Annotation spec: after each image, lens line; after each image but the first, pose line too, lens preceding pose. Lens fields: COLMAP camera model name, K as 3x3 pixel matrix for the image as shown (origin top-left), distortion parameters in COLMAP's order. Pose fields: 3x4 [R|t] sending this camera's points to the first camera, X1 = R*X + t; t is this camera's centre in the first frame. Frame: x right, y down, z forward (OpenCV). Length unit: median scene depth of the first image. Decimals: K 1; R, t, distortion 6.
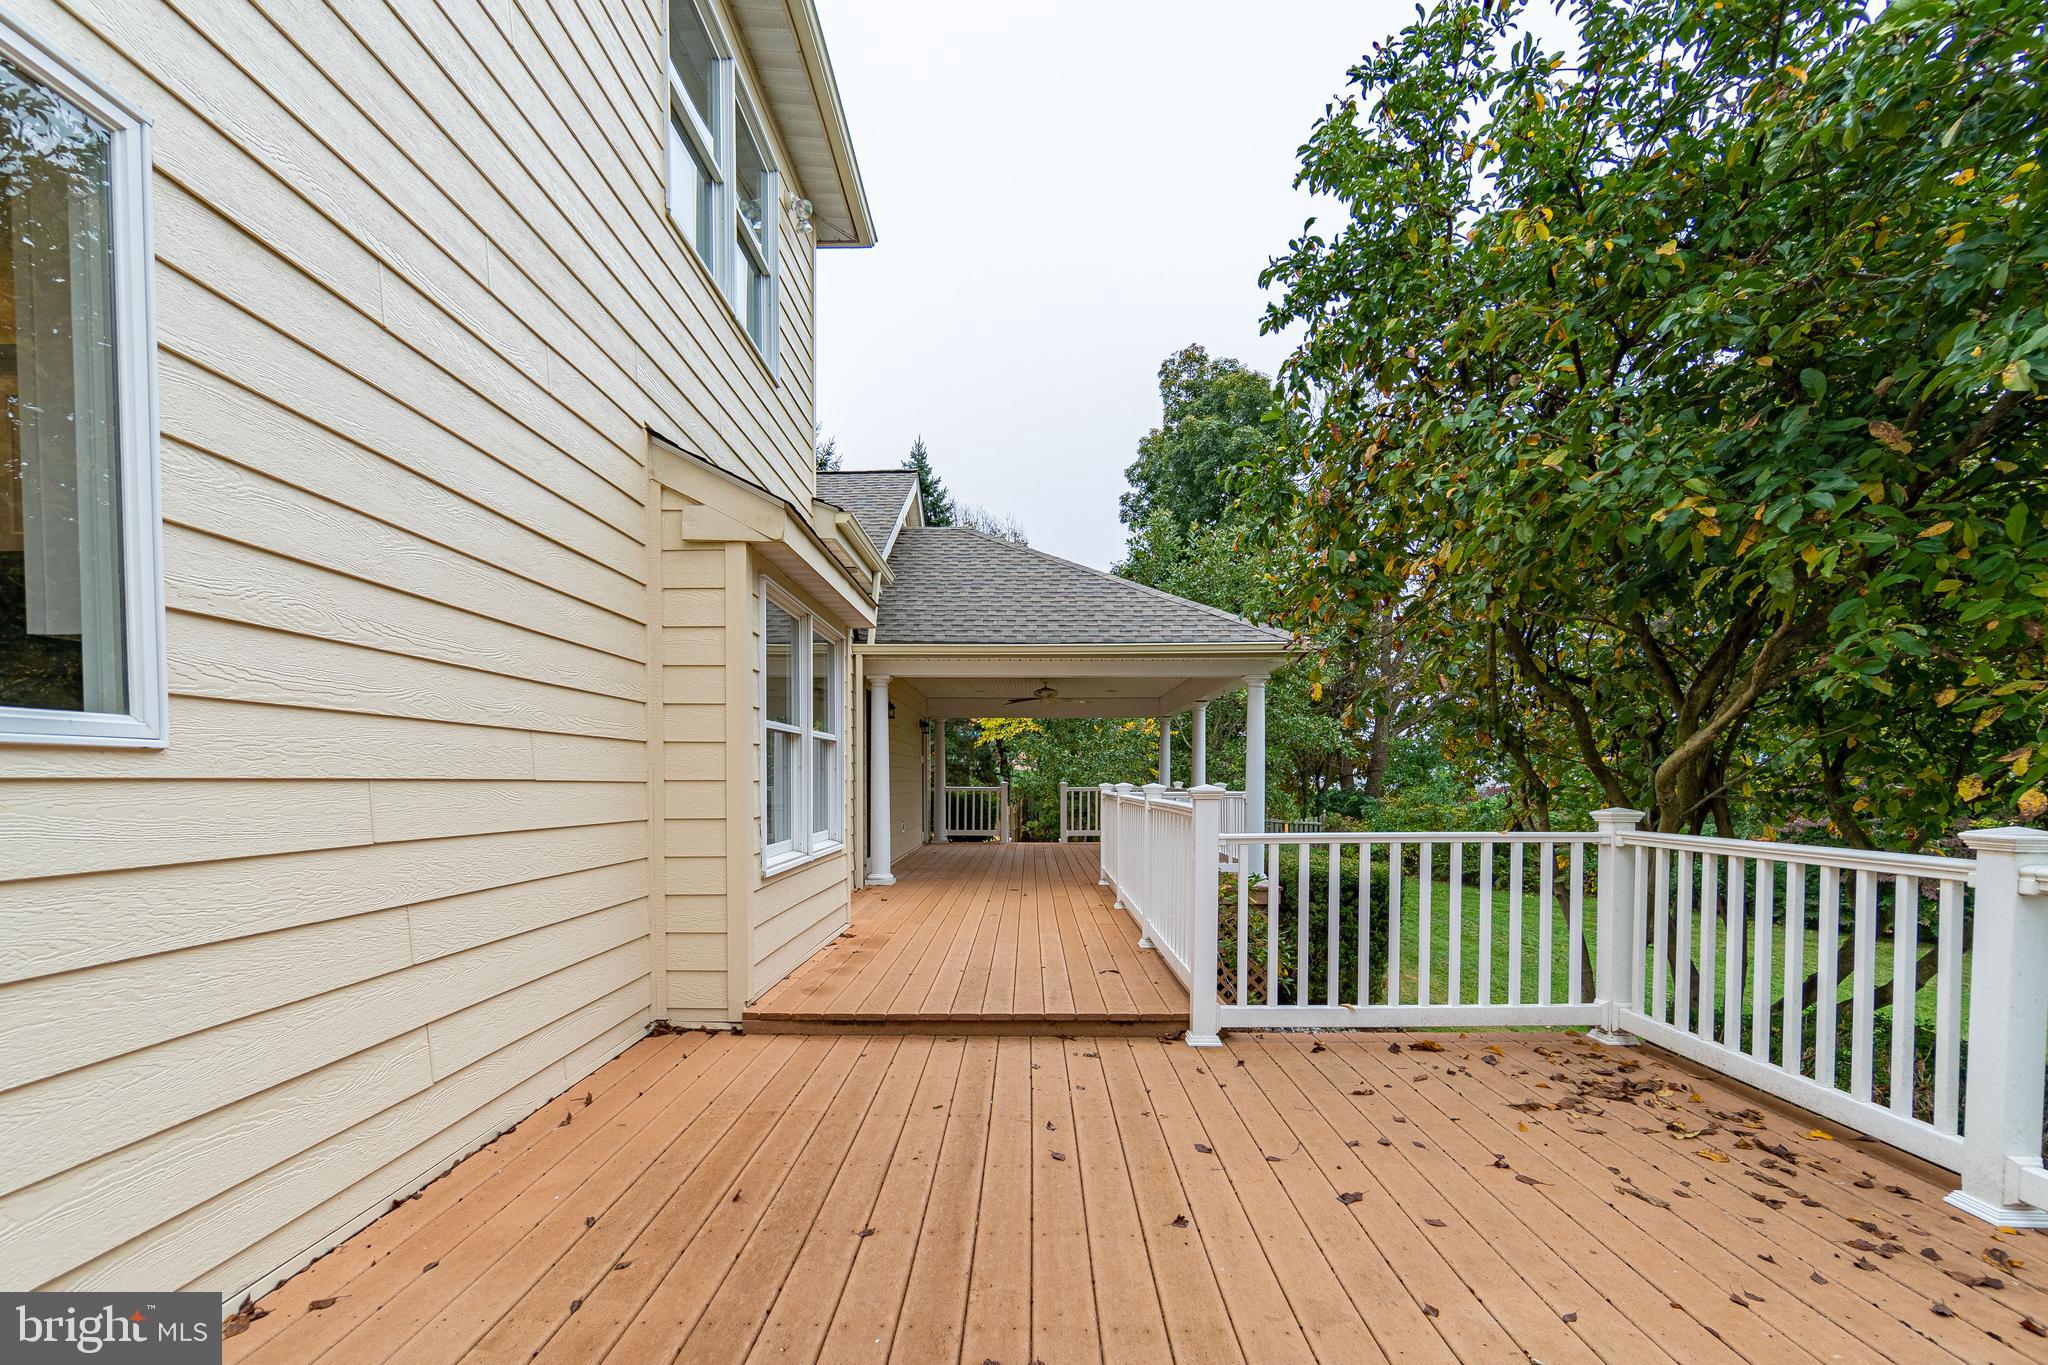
lens RADIAL K [[925.8, 0, 1022.1], [0, 925.8, 804.0], [0, 0, 1]] dist [0.001351, 0.000975]
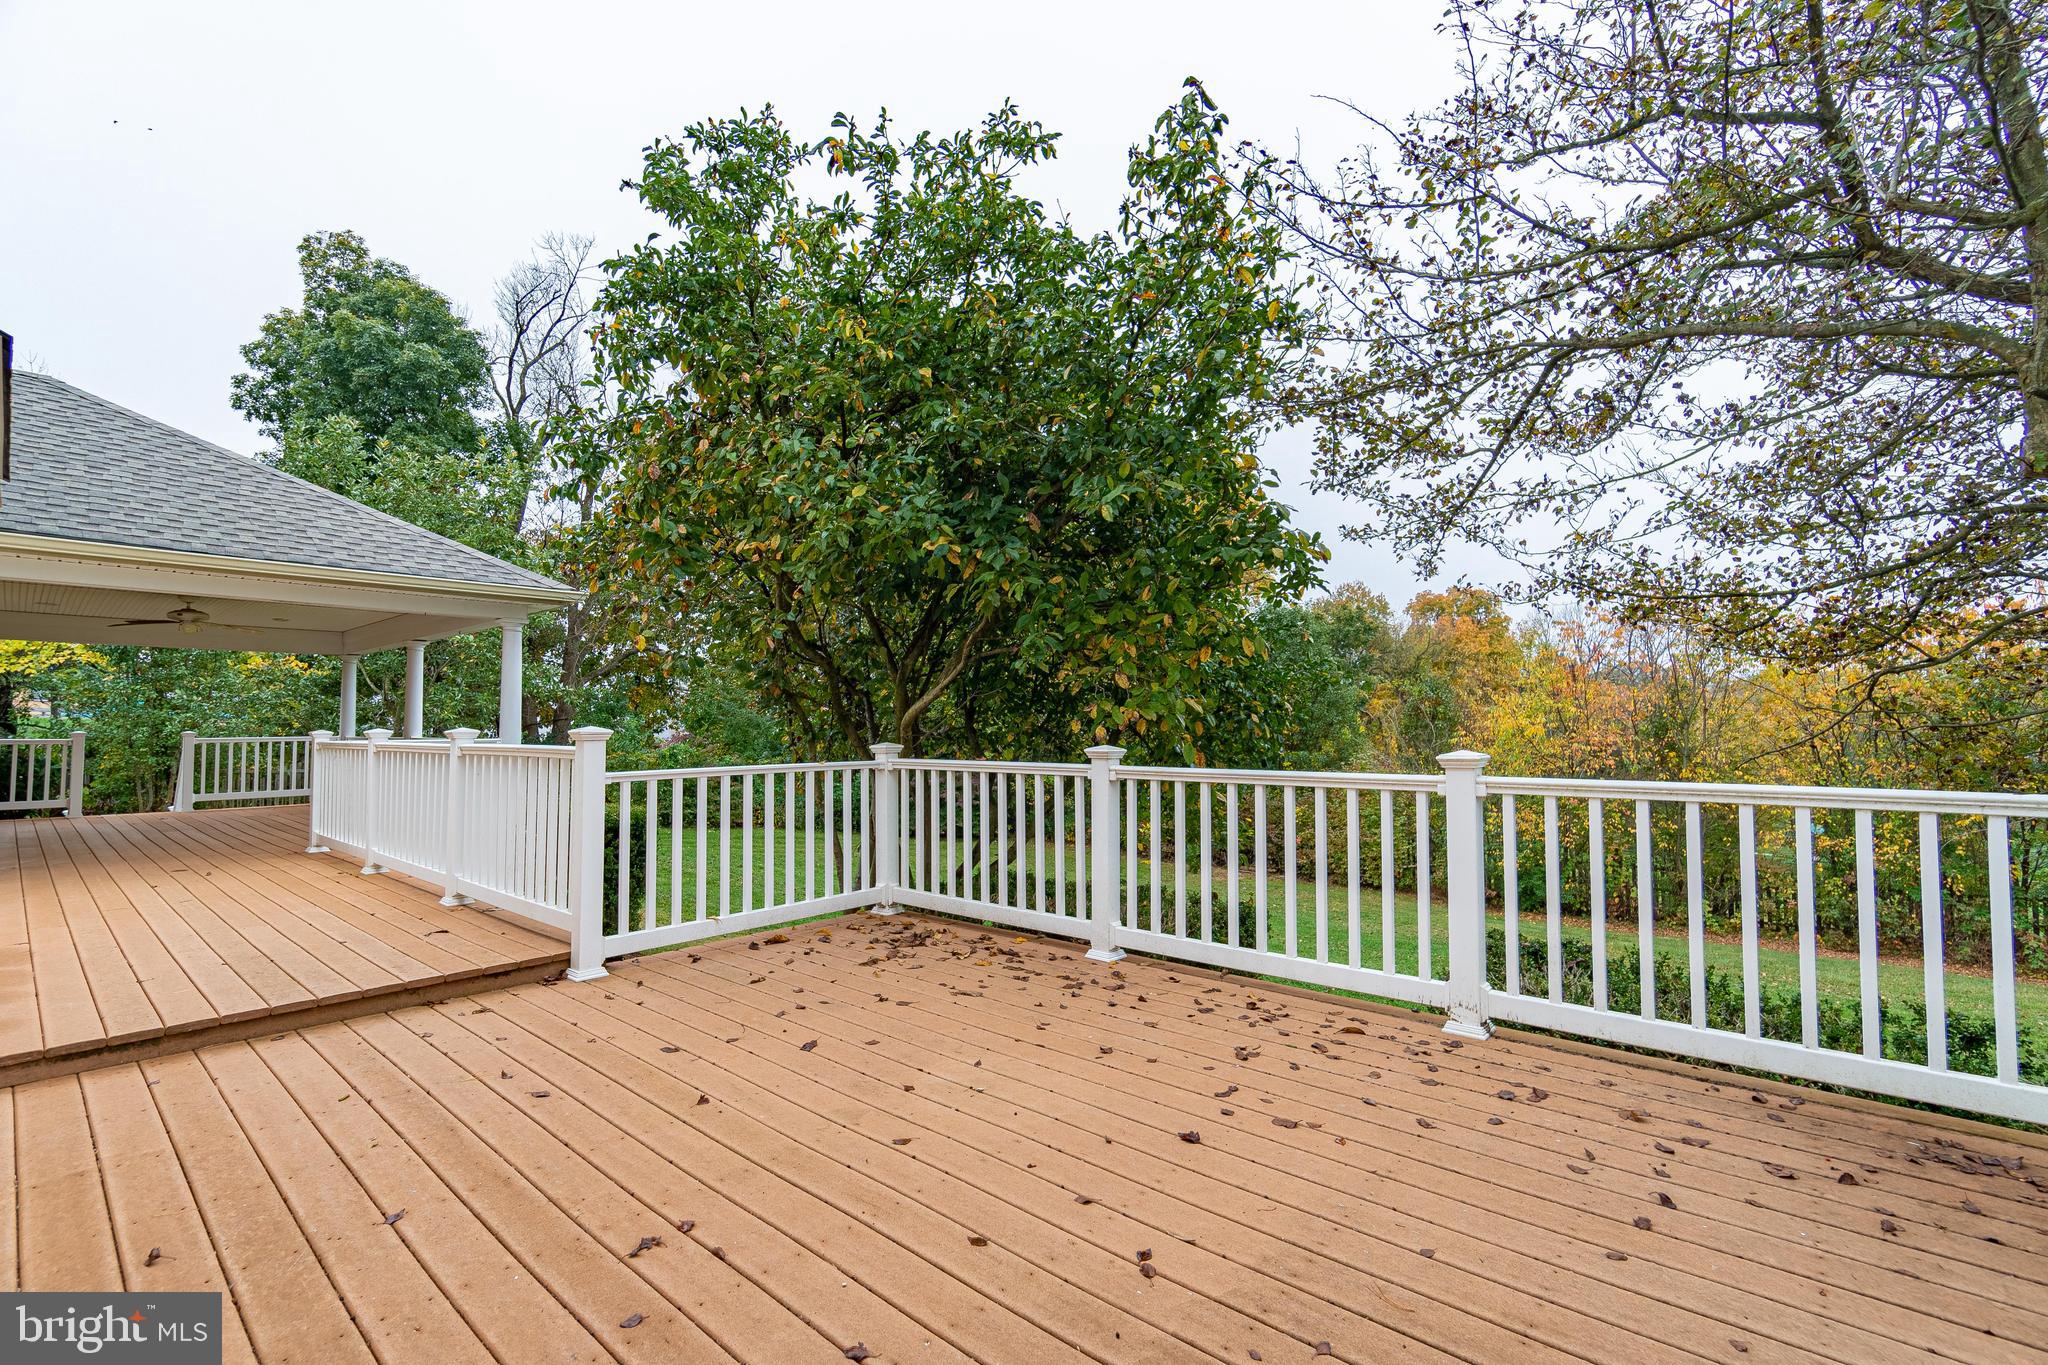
lens RADIAL K [[889.7, 0, 1024.0], [0, 889.7, 682.5], [0, 0, 1]] dist [0.001127, 0.000248]
pose [[0.652114, 0.035957, 0.757268, -0.241032], [0.023705, 0.997419, -0.067773, 0.009439], [-0.757750, 0.062147, 0.649579, -0.031546]]
